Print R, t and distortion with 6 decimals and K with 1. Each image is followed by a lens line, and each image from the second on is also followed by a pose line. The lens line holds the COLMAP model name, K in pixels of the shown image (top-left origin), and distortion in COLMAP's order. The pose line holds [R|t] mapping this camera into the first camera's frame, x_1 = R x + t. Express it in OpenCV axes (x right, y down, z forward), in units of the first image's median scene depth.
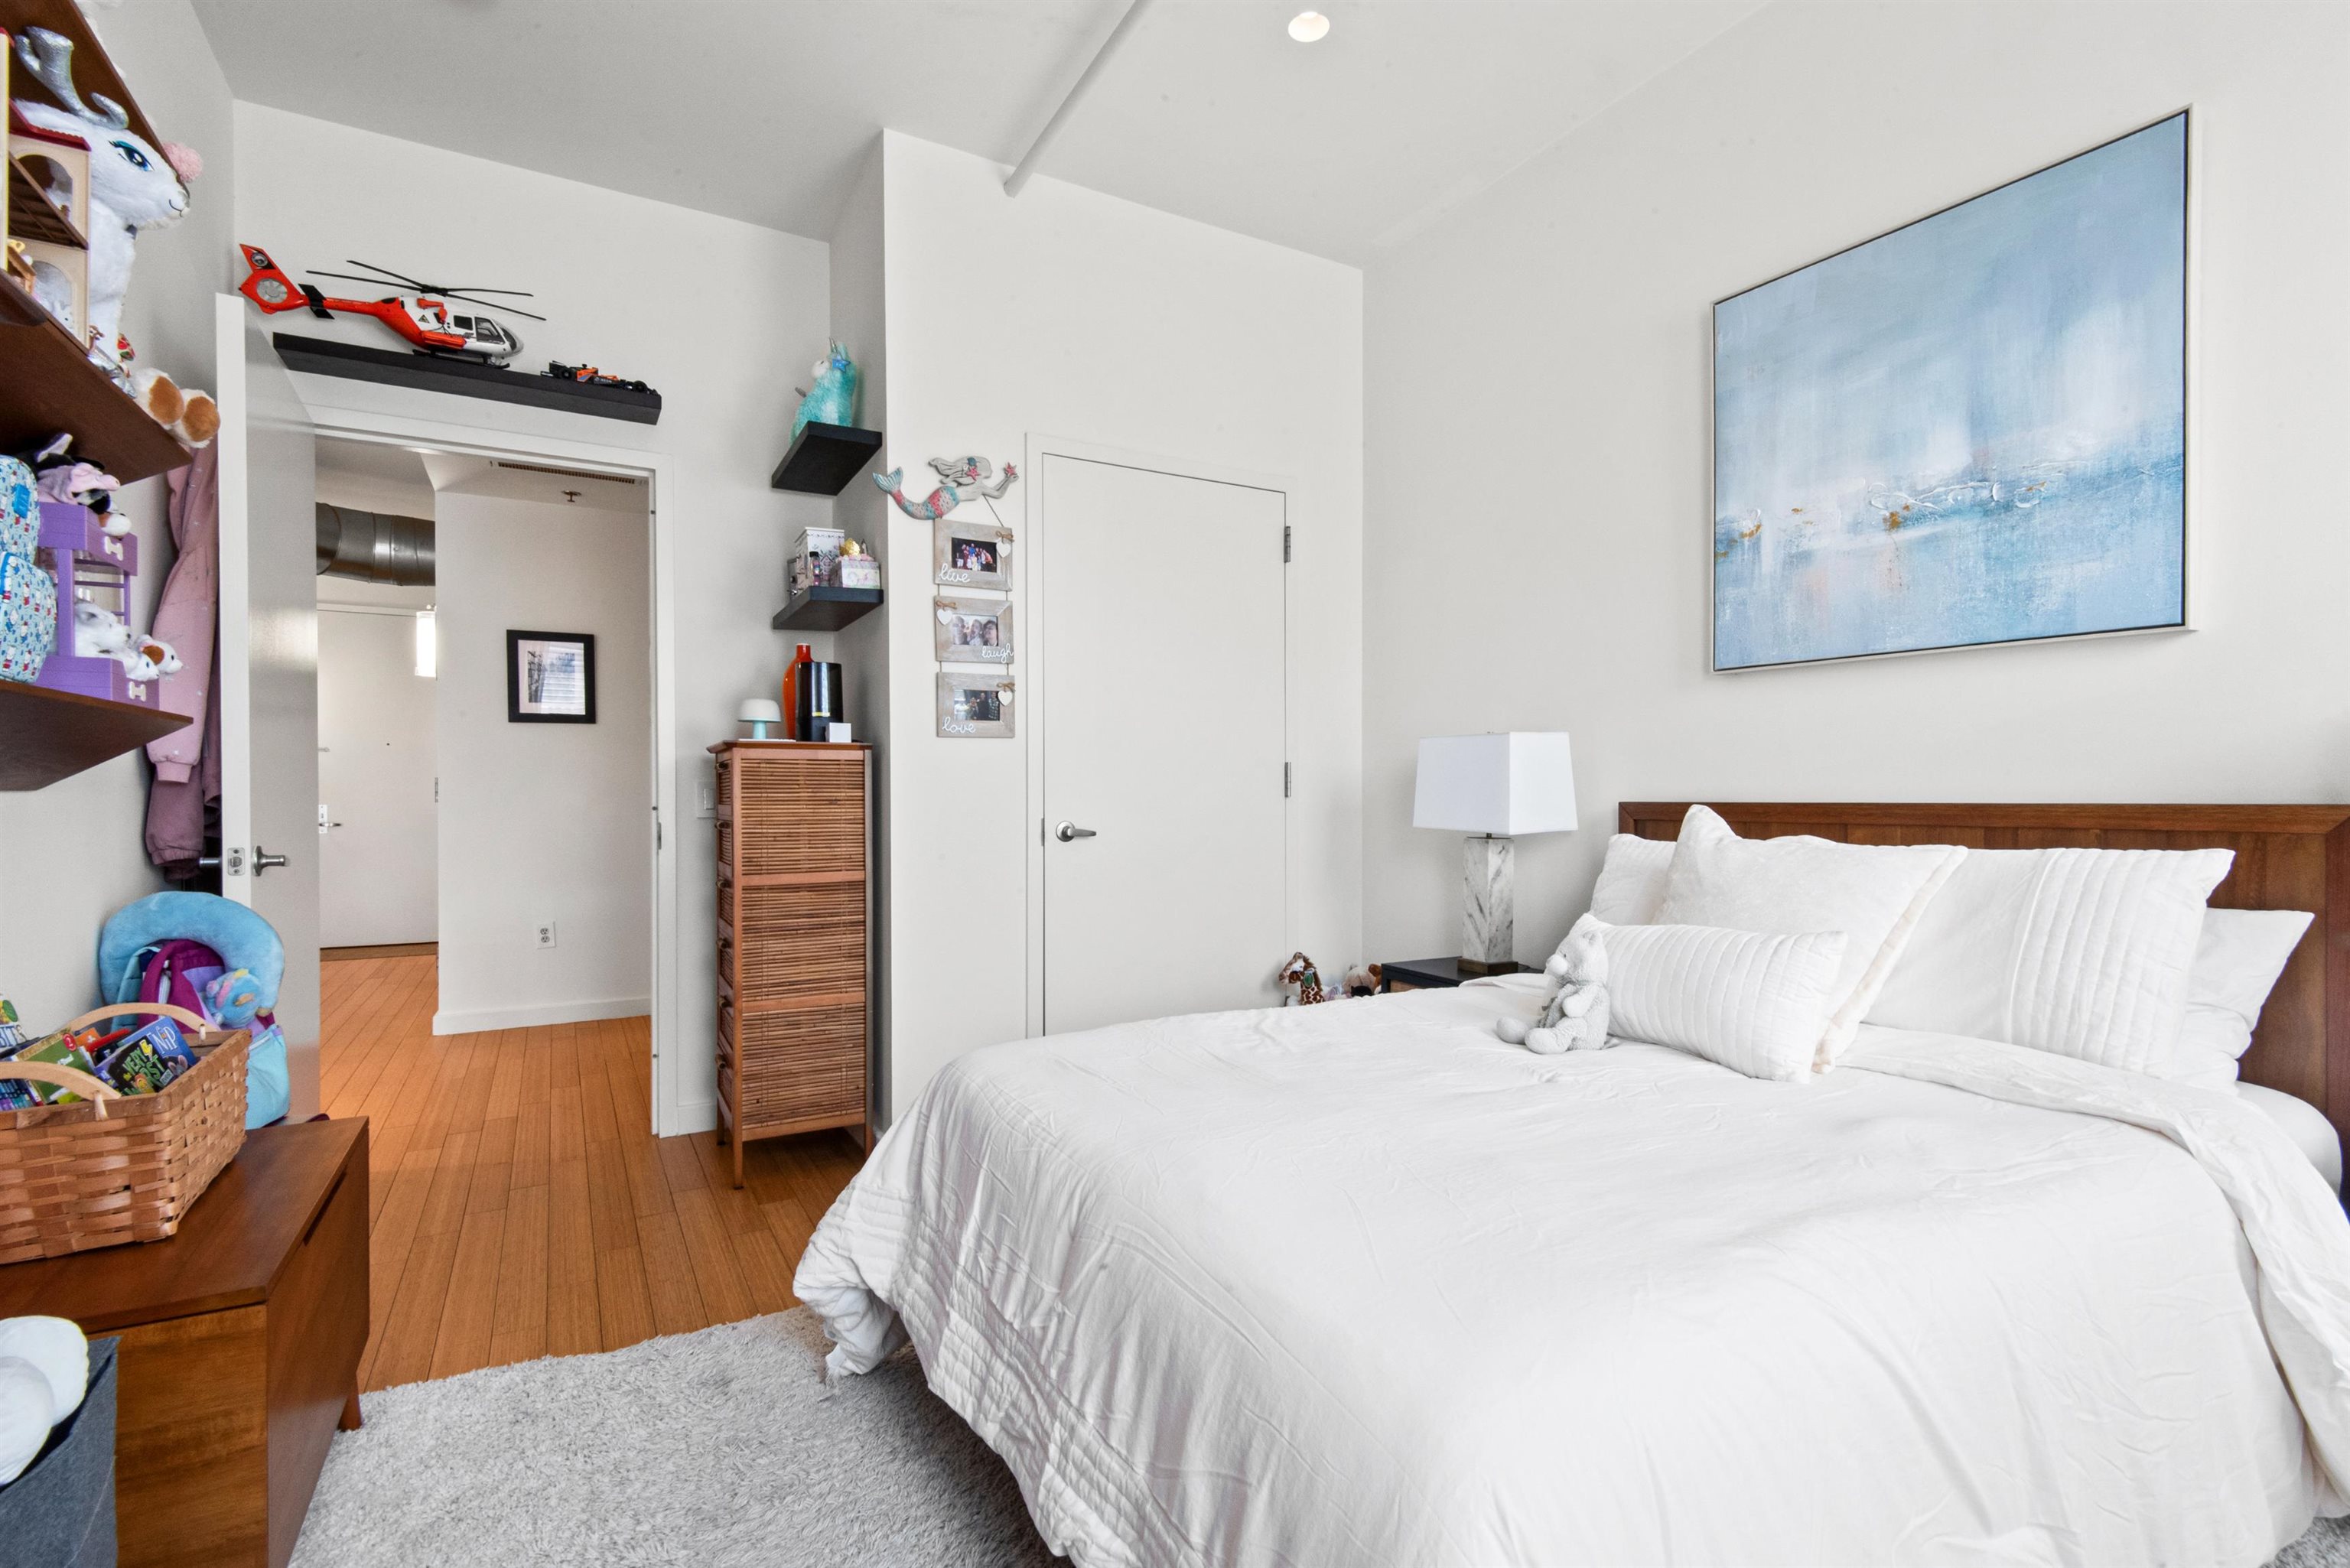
lens RADIAL K [[1082.8, 0, 1172.4], [0, 1082.8, 776.0], [0, 0, 1]] dist [0.034624, -0.024794]
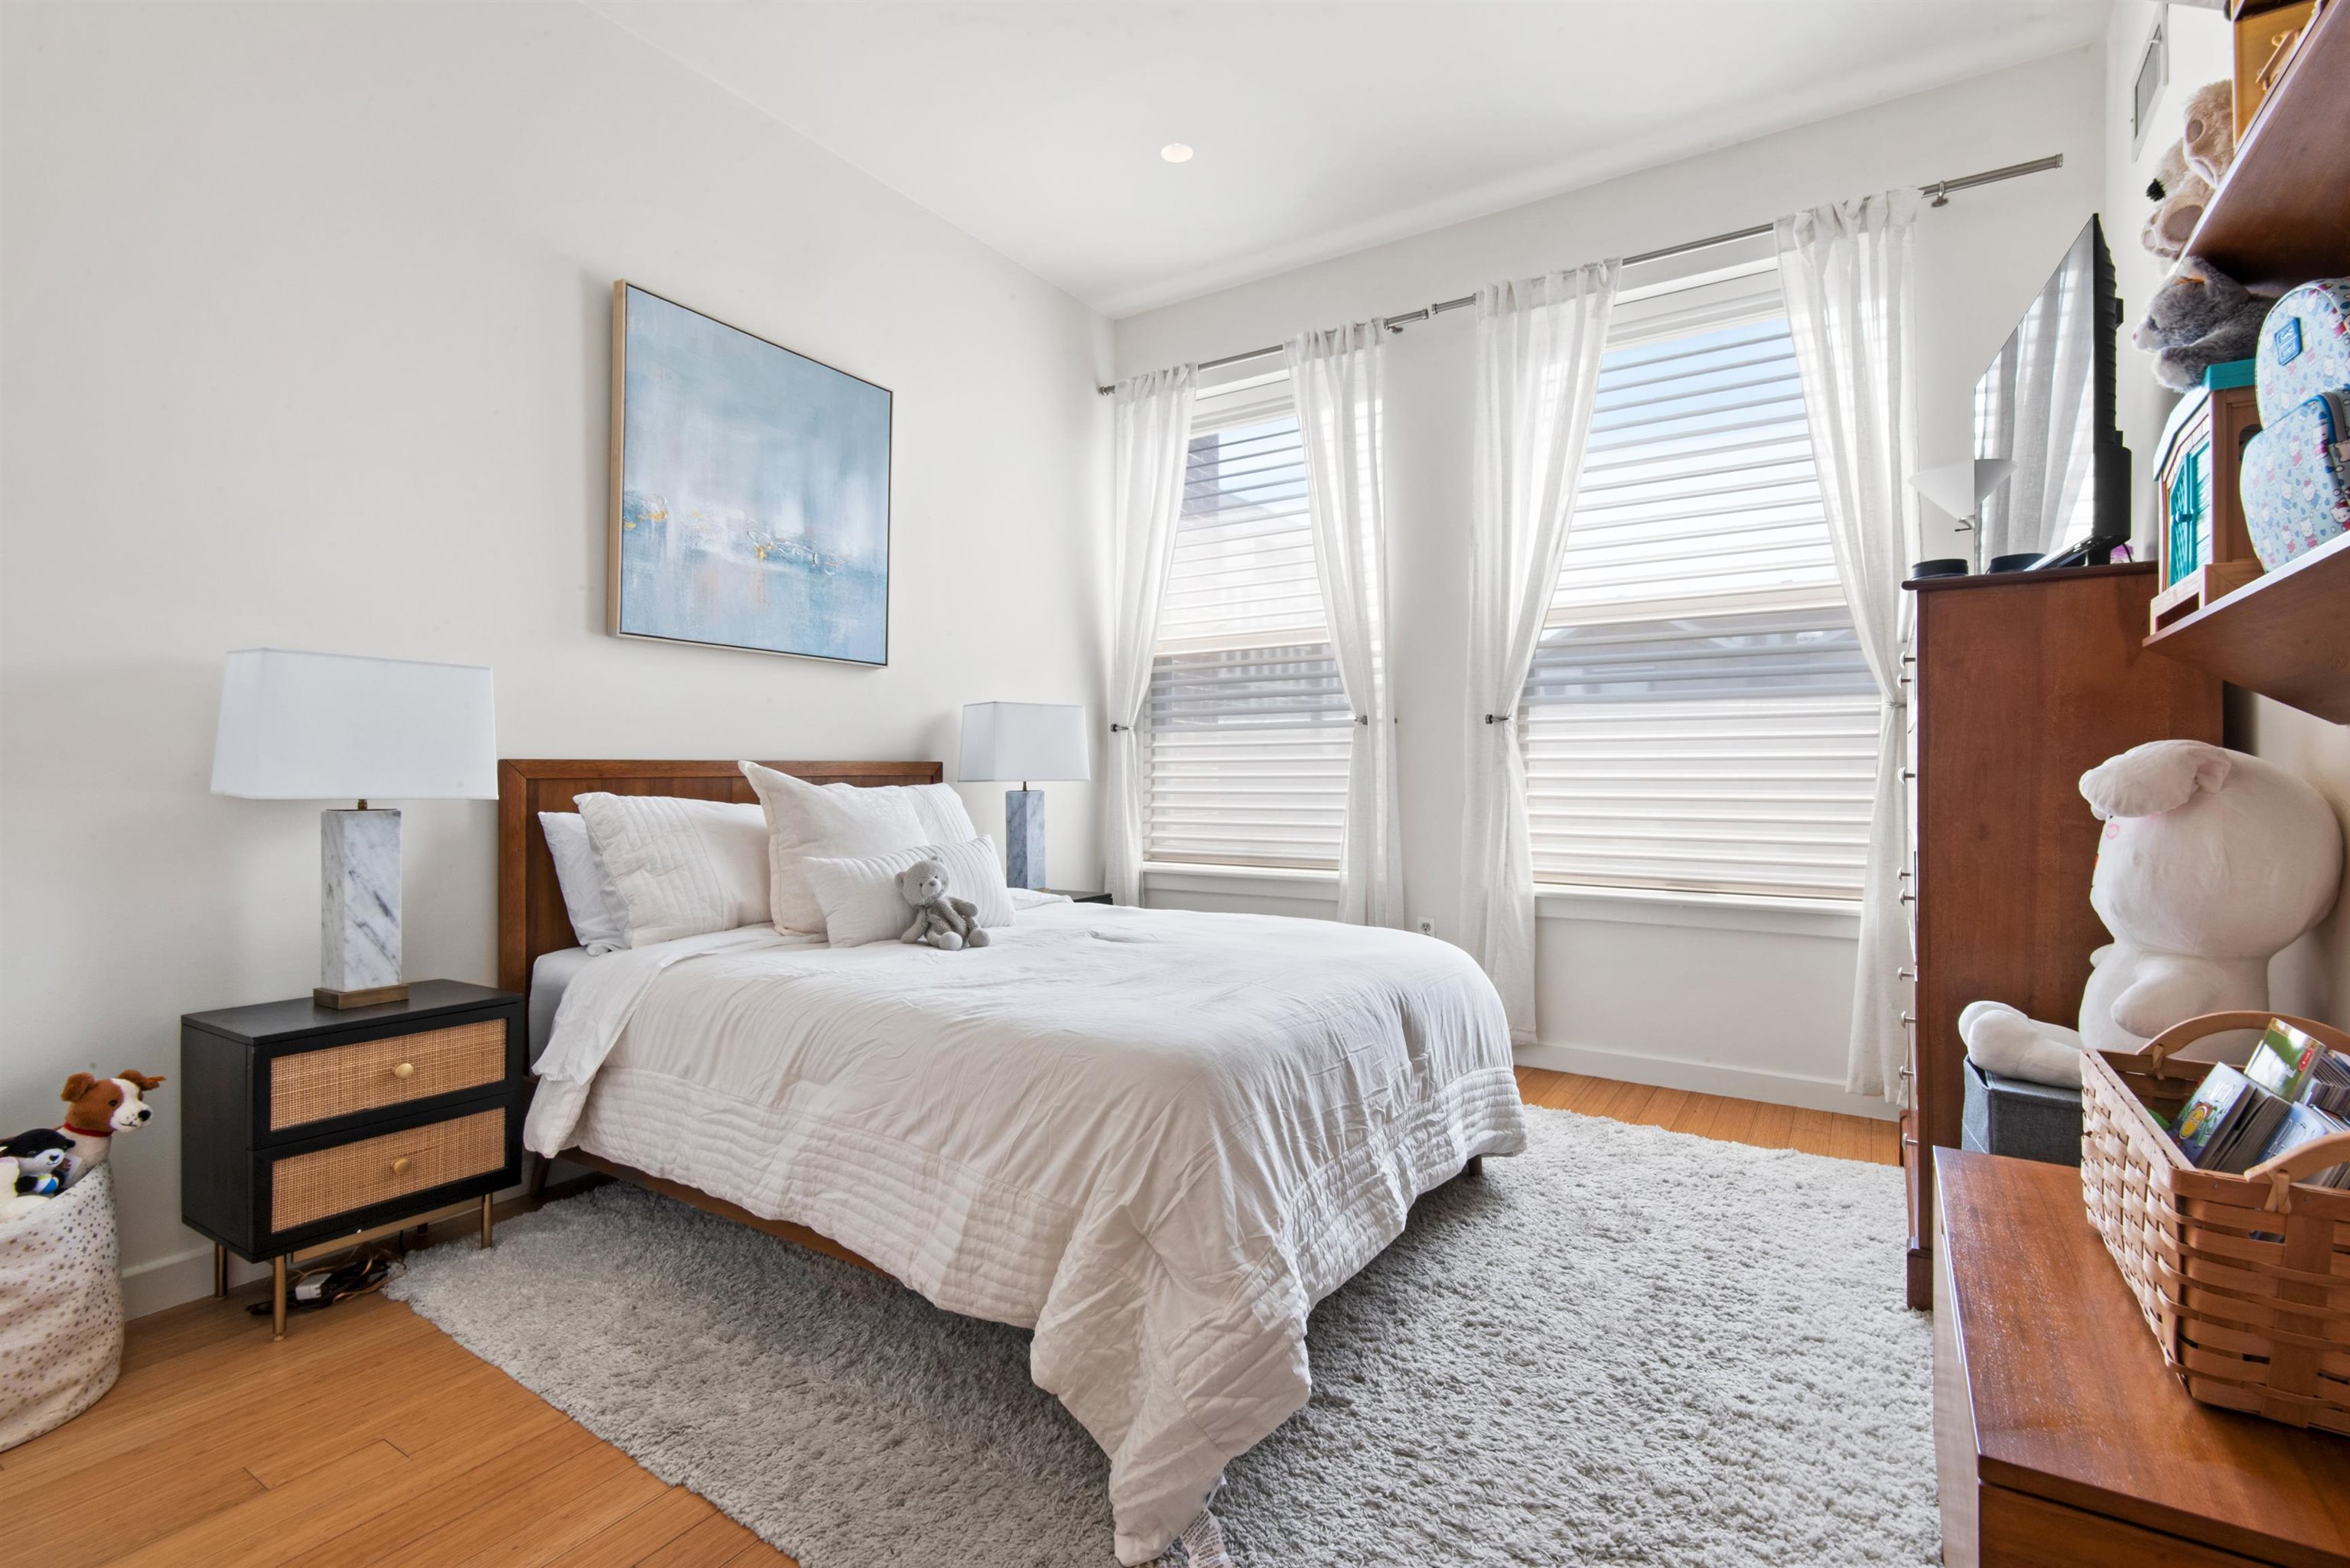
lens RADIAL K [[1082.8, 0, 1172.4], [0, 1082.8, 776.0], [0, 0, 1]] dist [0.034624, -0.024794]
pose [[-0.459468, 0.005115, 0.888180, -0.744887], [-0.008900, 0.999907, -0.010362, 0.051352], [-0.888150, -0.012666, -0.459380, 1.121580]]
